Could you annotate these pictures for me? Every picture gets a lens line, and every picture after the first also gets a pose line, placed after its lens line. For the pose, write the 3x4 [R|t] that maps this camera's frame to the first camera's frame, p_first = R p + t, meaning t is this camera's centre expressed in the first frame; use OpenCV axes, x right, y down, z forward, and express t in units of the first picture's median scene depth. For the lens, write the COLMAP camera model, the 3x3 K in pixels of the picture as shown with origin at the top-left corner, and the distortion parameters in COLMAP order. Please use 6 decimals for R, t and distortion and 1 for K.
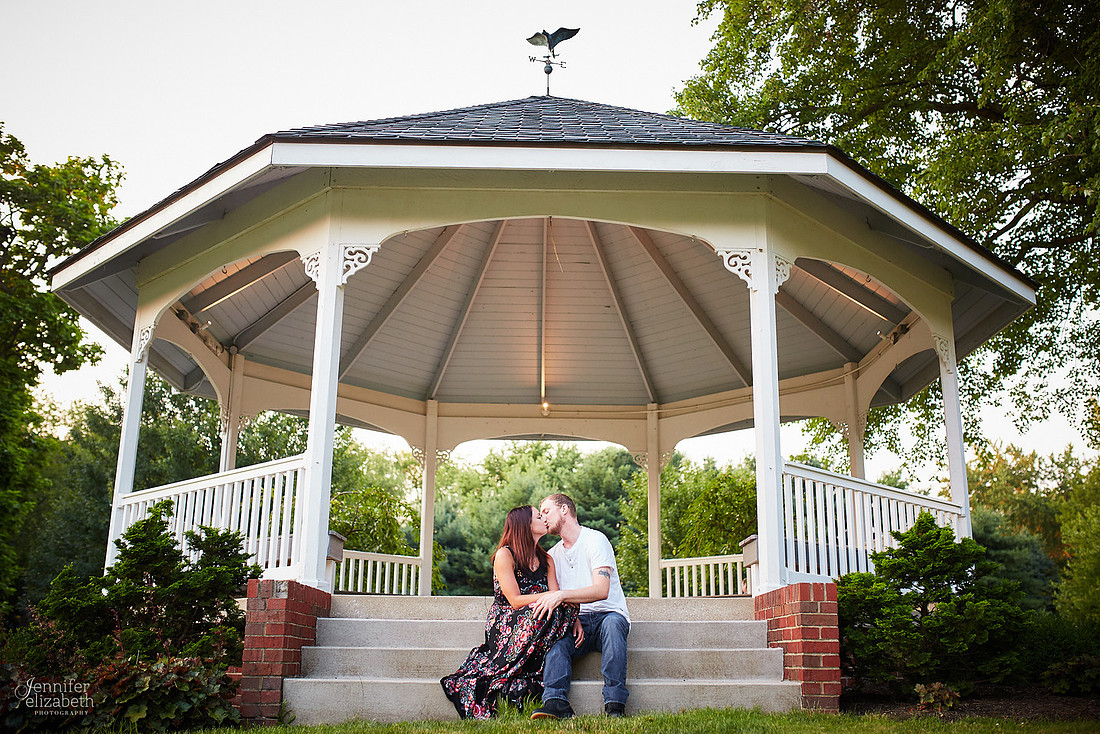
lens RADIAL K [[886.0, 0, 563.6], [0, 886.0, 392.2], [0, 0, 1]] dist [-0.035029, 0.006551]
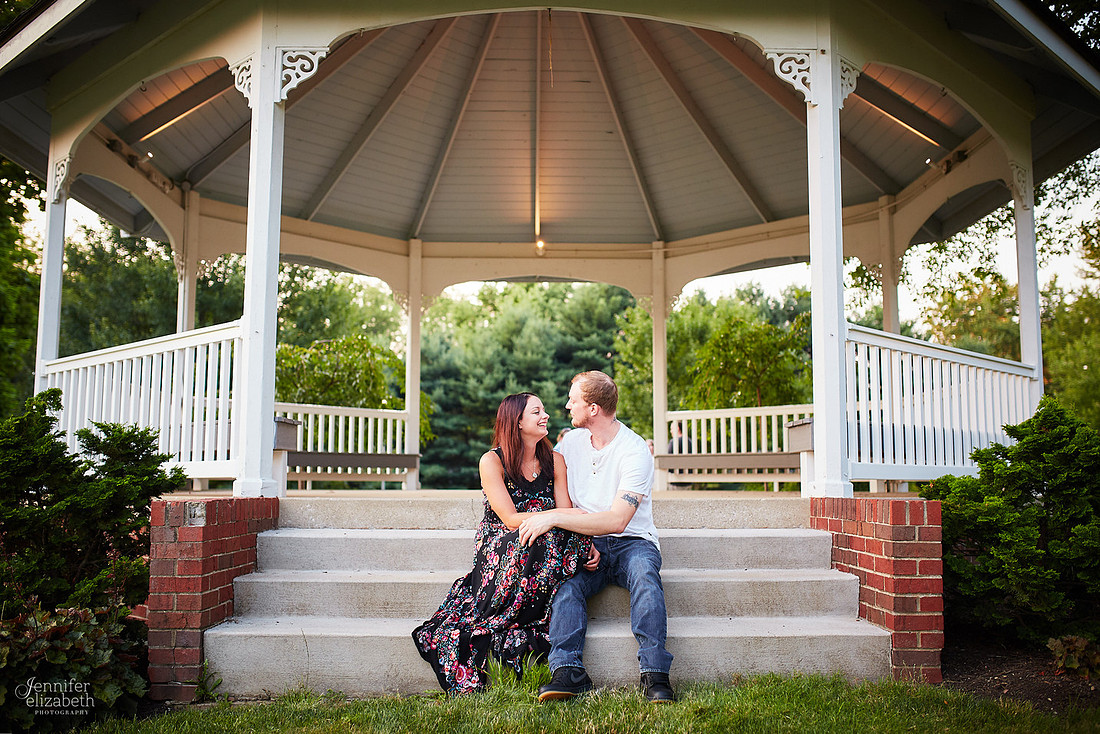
lens RADIAL K [[873.7, 0, 550.0], [0, 873.7, 343.4], [0, 0, 1]] dist [-0.050995, 0.044900]
pose [[0.999958, -0.006186, -0.006690, -0.010520], [0.007038, 0.990705, 0.135844, -0.011935], [0.005787, -0.135885, 0.990708, 0.204065]]
